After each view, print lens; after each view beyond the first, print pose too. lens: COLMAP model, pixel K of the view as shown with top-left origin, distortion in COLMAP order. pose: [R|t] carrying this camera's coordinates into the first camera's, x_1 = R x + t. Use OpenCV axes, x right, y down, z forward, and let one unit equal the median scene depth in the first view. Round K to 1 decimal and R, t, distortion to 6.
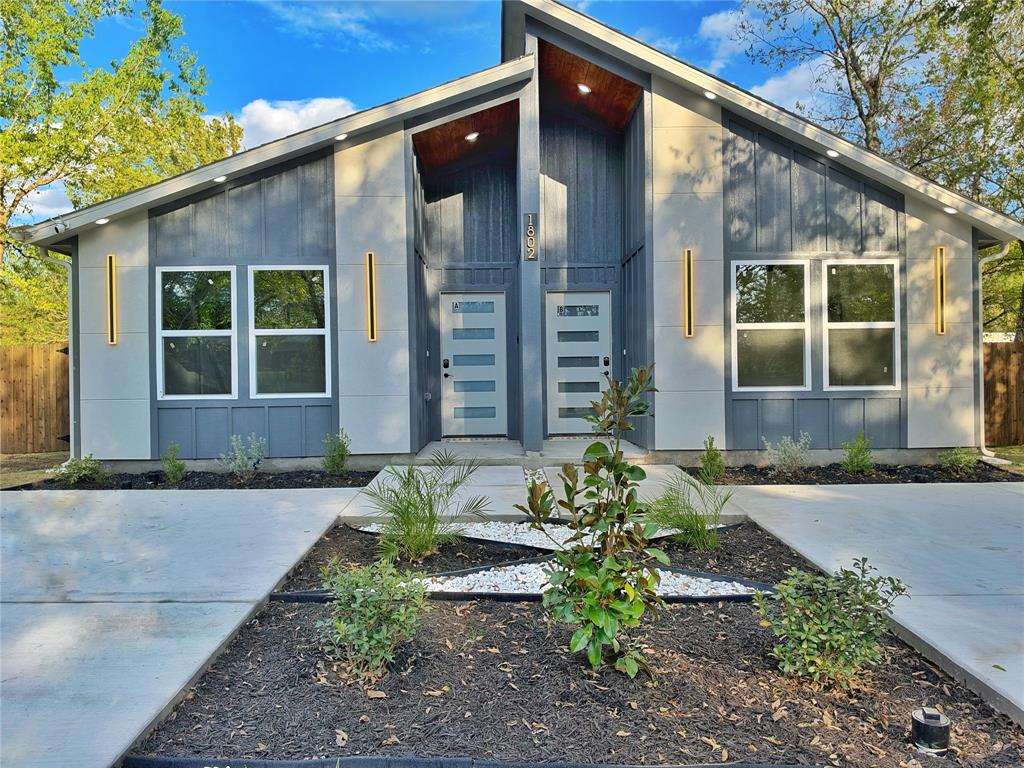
lens RADIAL K [[746.3, 0, 512.0], [0, 746.3, 384.0], [0, 0, 1]] dist [0.007977, -0.036646]
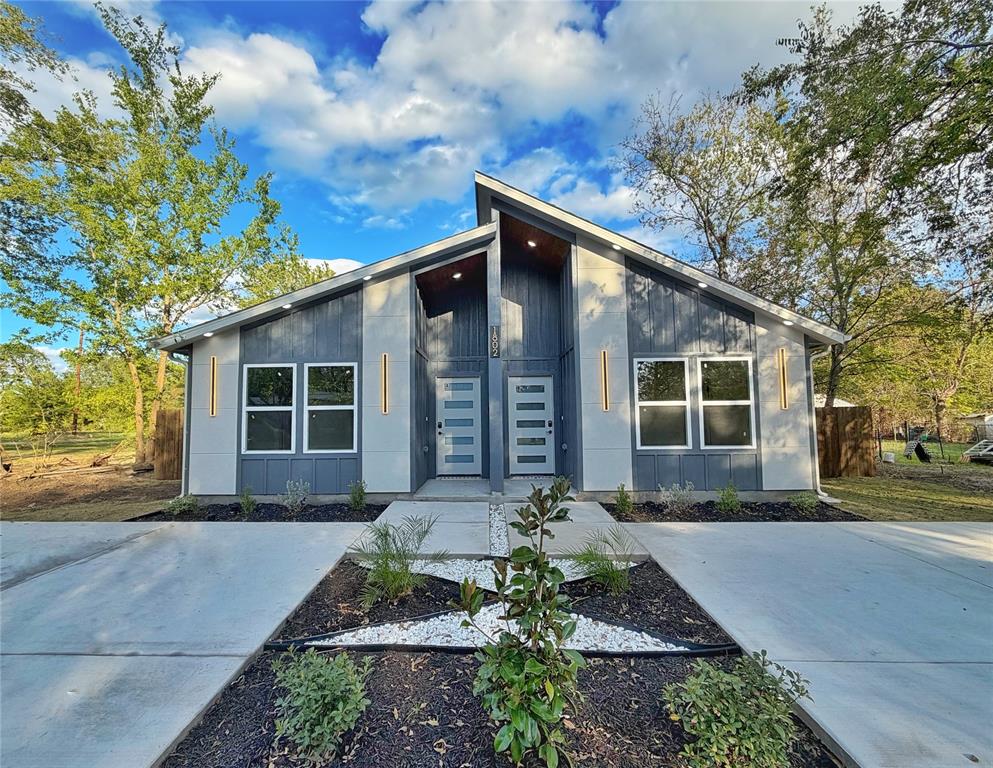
lens RADIAL K [[452.2, 0, 482.1], [0, 452.2, 388.7], [0, 0, 1]] dist [-0.007665, 0.000567]
pose [[0.999288, -0.001685, -0.037697, 0.032865], [-0.000933, 0.997594, -0.069317, -0.045084], [0.037723, 0.069303, 0.996882, 0.119722]]
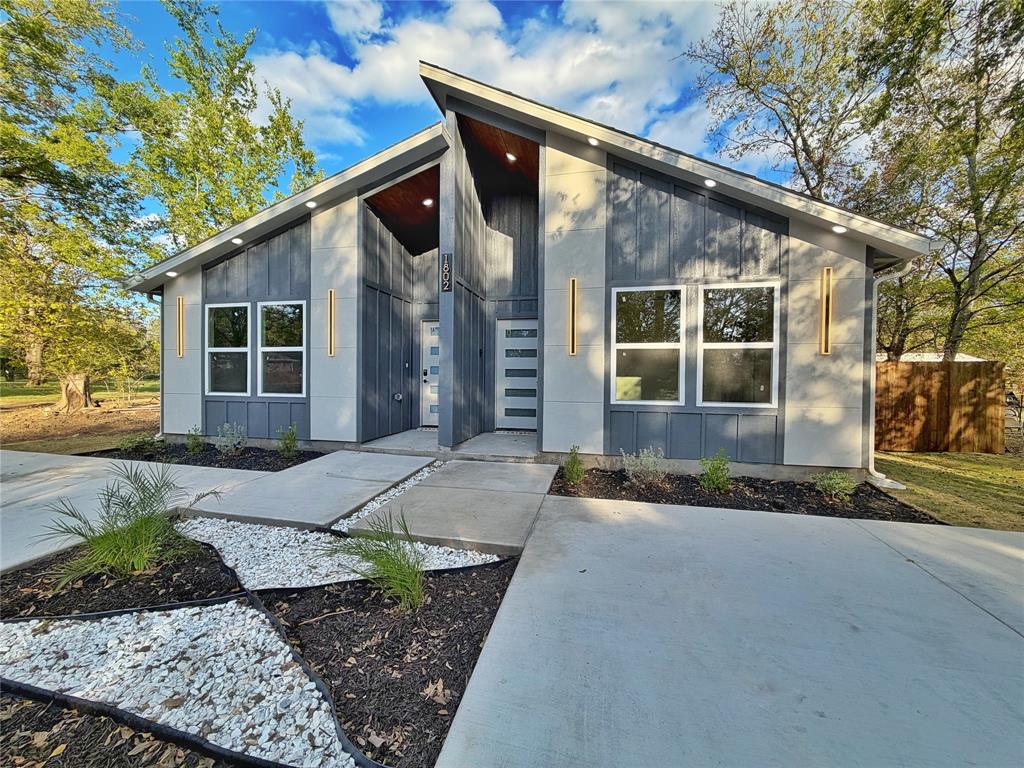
lens RADIAL K [[409.0, 0, 512.0], [0, 409.0, 384.0], [0, 0, 1]] dist [-0.000724, 0.000189]
pose [[0.970732, 0.024995, -0.238860, 0.297776], [-0.022042, 0.999644, 0.015027, -0.025686], [0.239150, -0.009322, 0.970938, 0.359168]]
